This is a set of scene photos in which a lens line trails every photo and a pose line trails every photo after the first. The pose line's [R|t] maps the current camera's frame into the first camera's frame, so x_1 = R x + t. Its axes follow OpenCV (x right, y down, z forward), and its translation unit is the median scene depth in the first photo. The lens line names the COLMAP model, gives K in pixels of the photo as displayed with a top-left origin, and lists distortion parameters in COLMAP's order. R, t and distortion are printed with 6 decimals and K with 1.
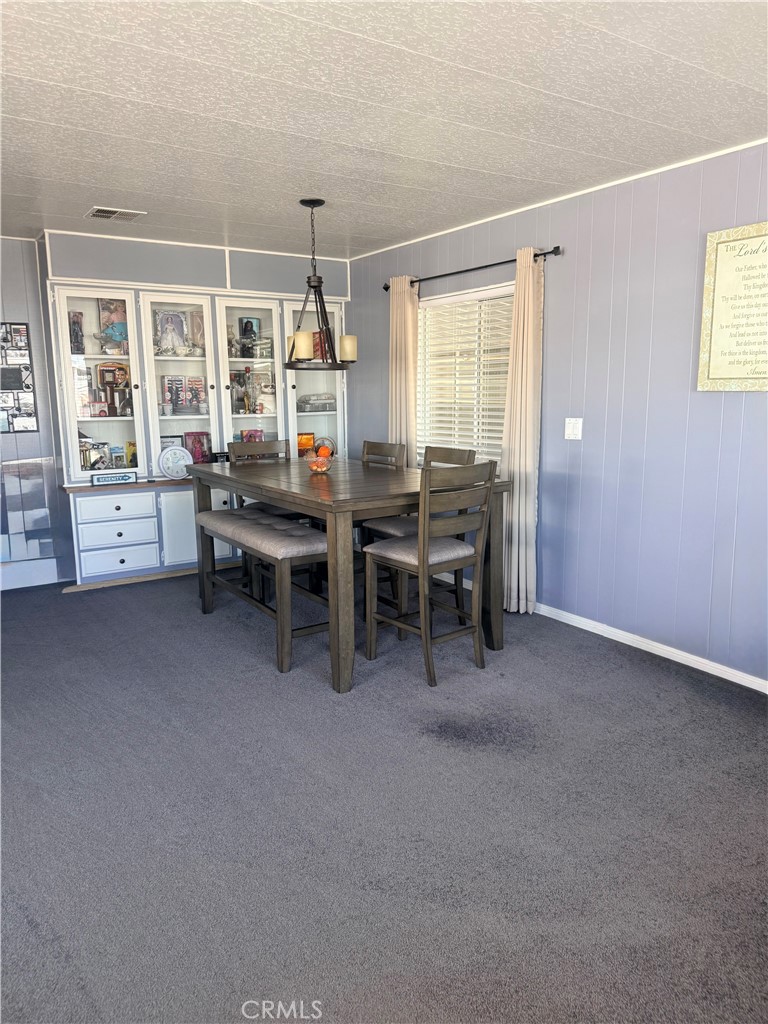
lens RADIAL K [[718.2, 0, 386.1], [0, 718.2, 518.4], [0, 0, 1]] dist [0.009438, -0.030404]
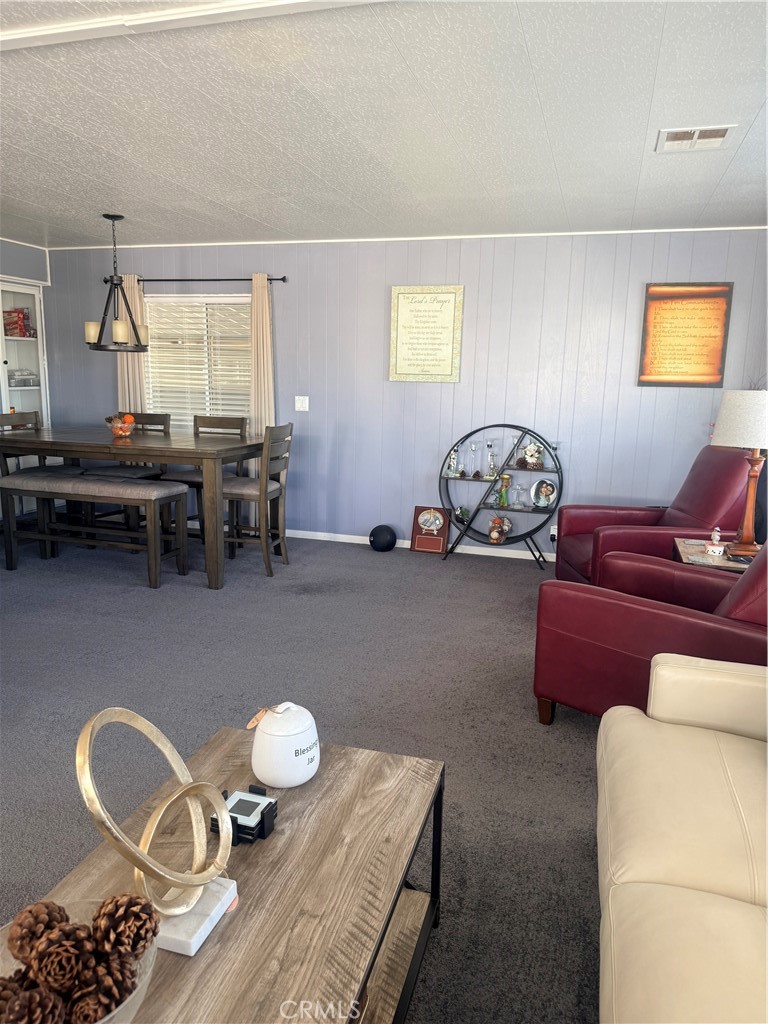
lens RADIAL K [[718.2, 0, 384.9], [0, 718.2, 518.7], [0, 0, 1]] dist [0.009438, -0.030404]
pose [[0.768319, -0.089397, 0.633793, -0.571111], [0.075579, 0.995942, 0.048858, 0.052304], [-0.635589, 0.010363, 0.771958, -0.241014]]
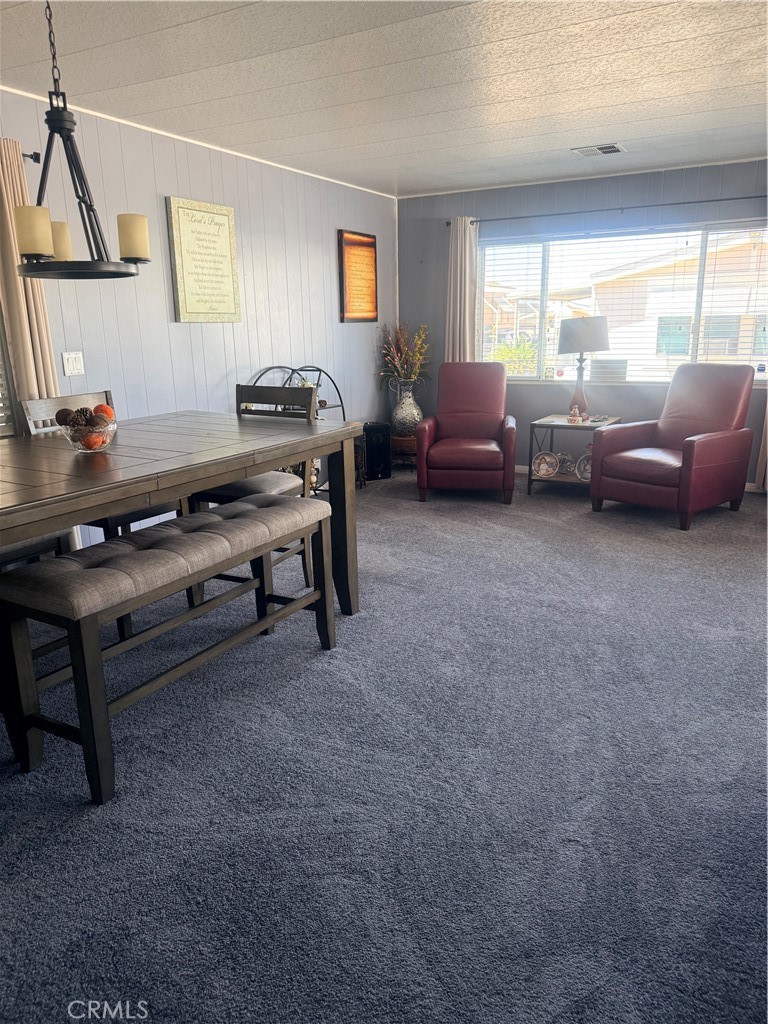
lens RADIAL K [[718.2, 0, 385.3], [0, 718.2, 513.5], [0, 0, 1]] dist [0.009438, -0.030404]
pose [[-0.460290, -0.208371, 0.862969, -0.784265], [0.167748, 0.934140, 0.315029, -0.173310], [-0.871776, 0.289766, -0.395021, 1.111730]]
